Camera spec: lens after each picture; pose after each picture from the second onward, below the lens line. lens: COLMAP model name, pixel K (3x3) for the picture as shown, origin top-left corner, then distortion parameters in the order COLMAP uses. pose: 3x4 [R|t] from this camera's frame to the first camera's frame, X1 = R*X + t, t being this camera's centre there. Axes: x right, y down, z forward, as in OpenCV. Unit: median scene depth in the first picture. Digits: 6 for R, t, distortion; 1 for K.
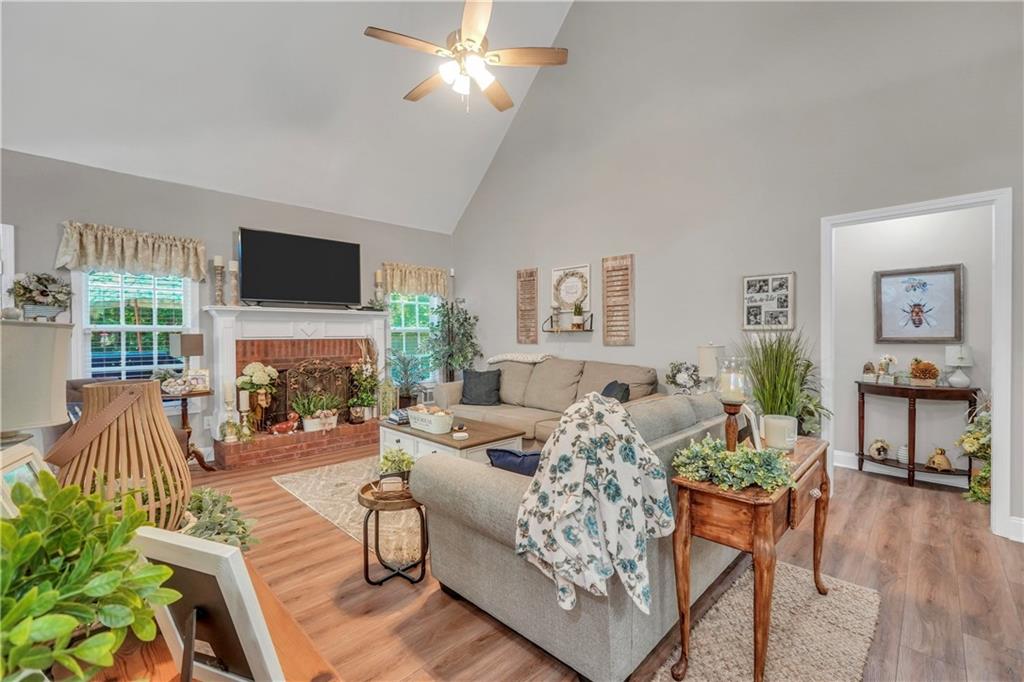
lens RADIAL K [[436.6, 0, 507.0], [0, 436.6, 338.9], [0, 0, 1]] dist [-0.018293, 0.003053]
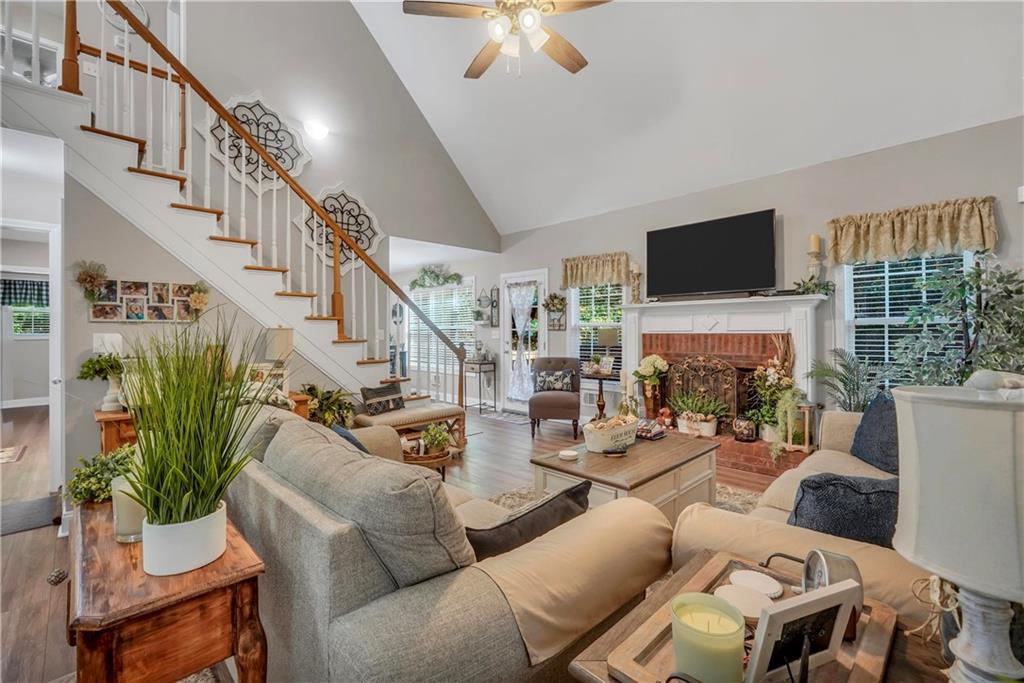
lens RADIAL K [[436.6, 0, 501.0], [0, 436.6, 328.3], [0, 0, 1]] dist [-0.018293, 0.003053]
pose [[-0.015059, -0.001805, -0.999885, 0.491283], [-0.003378, 0.999993, -0.001754, -0.007999], [0.999881, 0.003351, -0.015065, 0.620665]]
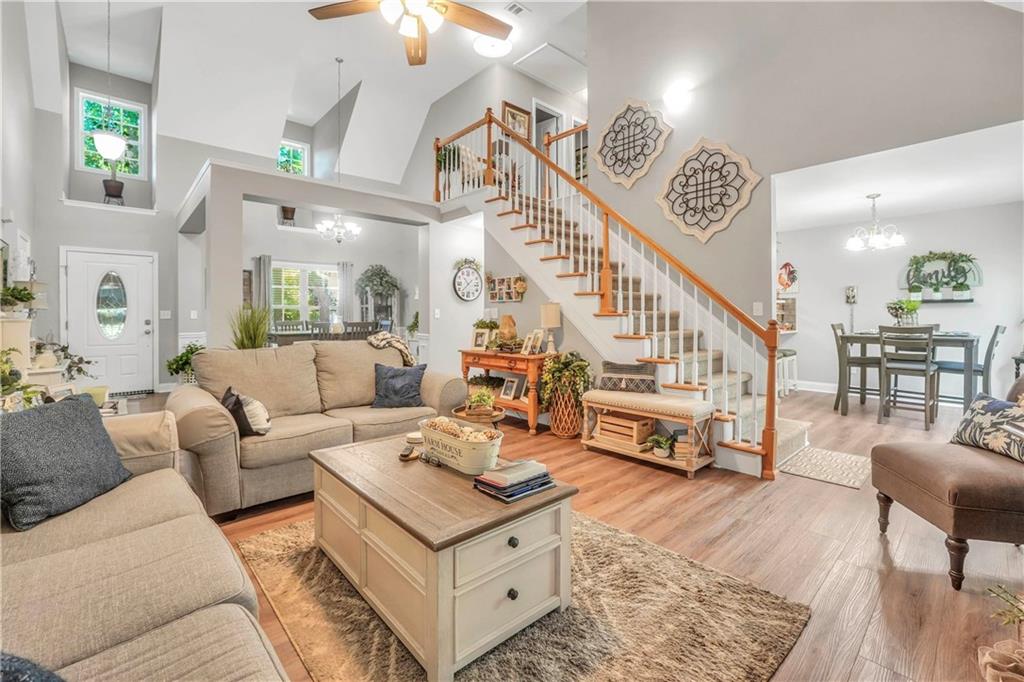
lens RADIAL K [[436.6, 0, 492.4], [0, 436.6, 317.6], [0, 0, 1]] dist [-0.018293, 0.003053]
pose [[-0.998506, 0.007770, 0.054088, -0.189157], [0.008541, 0.999865, 0.014043, 0.008808], [-0.053971, 0.014484, -0.998437, 1.210348]]
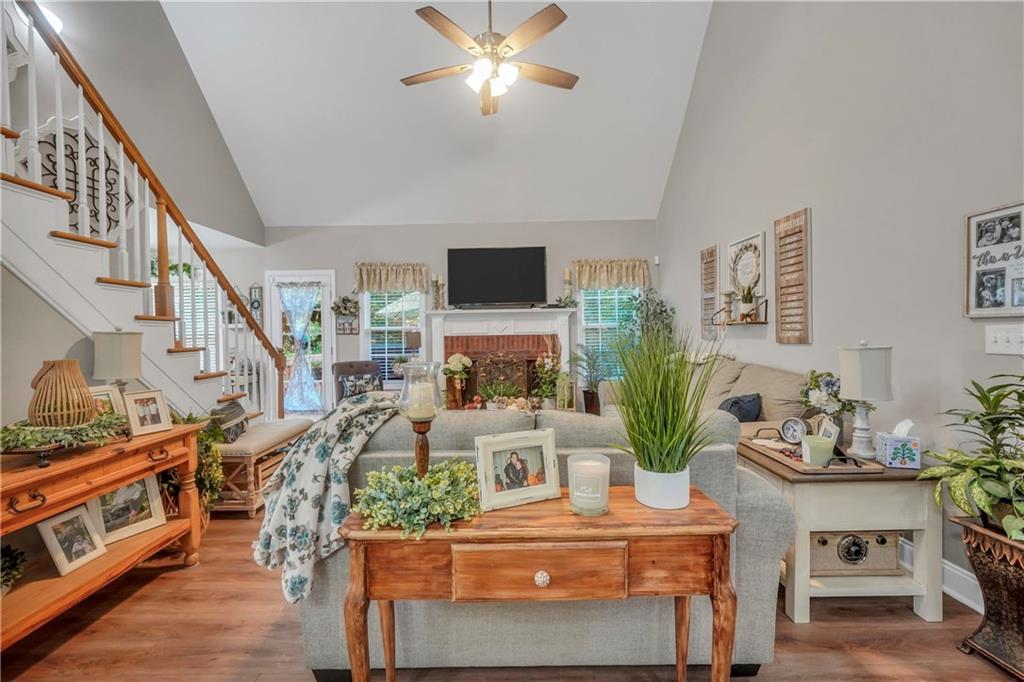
lens RADIAL K [[436.6, 0, 501.0], [0, 436.6, 339.3], [0, 0, 1]] dist [-0.018293, 0.003053]
pose [[0.701131, 0.005050, -0.713015, 0.414849], [0.006056, 0.999897, 0.013037, -0.003774], [0.713007, -0.013459, 0.701028, 0.185843]]
